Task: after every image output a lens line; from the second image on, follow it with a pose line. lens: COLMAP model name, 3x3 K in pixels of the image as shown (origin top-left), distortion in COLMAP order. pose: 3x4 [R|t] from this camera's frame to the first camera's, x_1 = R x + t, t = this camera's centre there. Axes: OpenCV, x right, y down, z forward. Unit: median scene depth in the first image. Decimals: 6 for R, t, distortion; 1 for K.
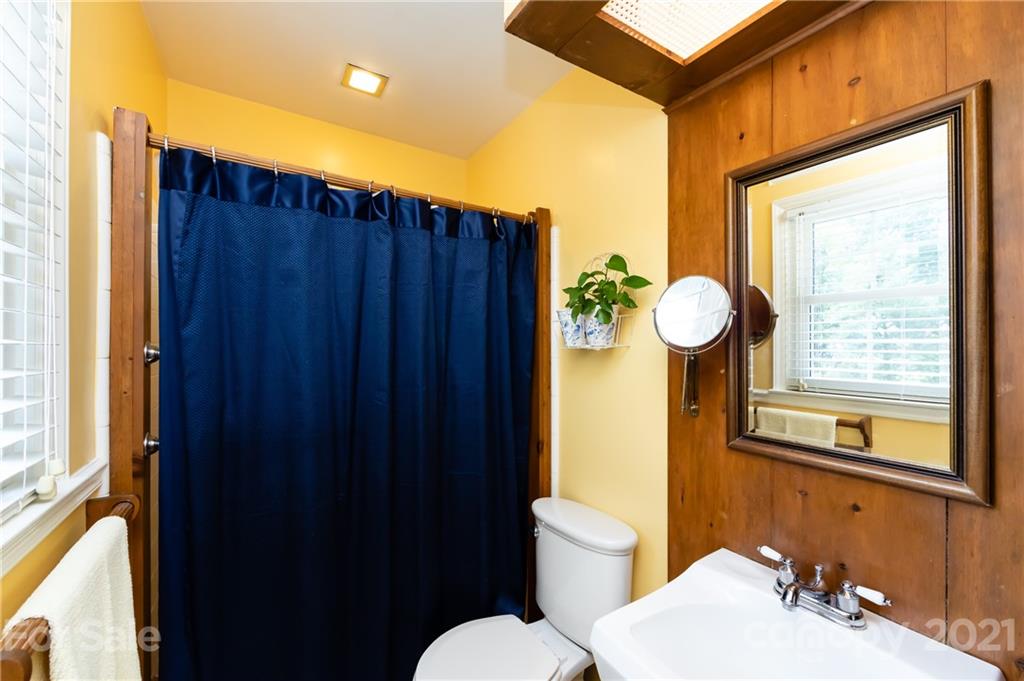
lens RADIAL K [[406.9, 0, 512.2], [0, 406.9, 344.3], [0, 0, 1]] dist [-0.004988, -0.000493]
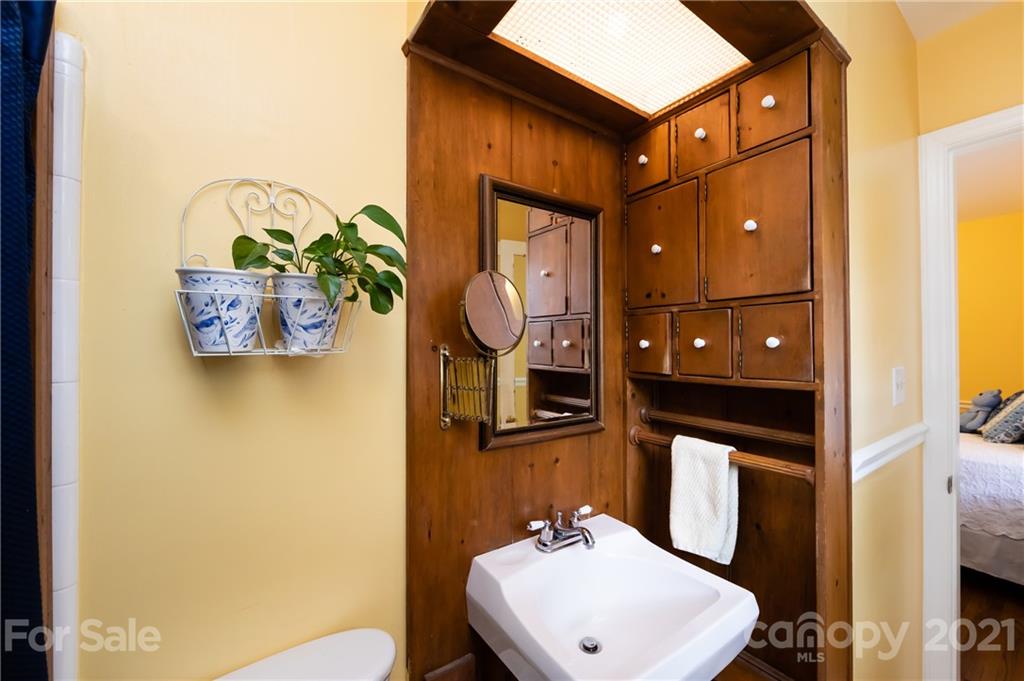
lens RADIAL K [[406.9, 0, 513.2], [0, 406.9, 338.4], [0, 0, 1]] dist [-0.004988, -0.000493]
pose [[-0.051897, 0.012882, 0.998569, -0.466932], [-0.001620, 0.999914, -0.012983, -0.006509], [-0.998651, -0.002292, -0.051872, 0.981546]]
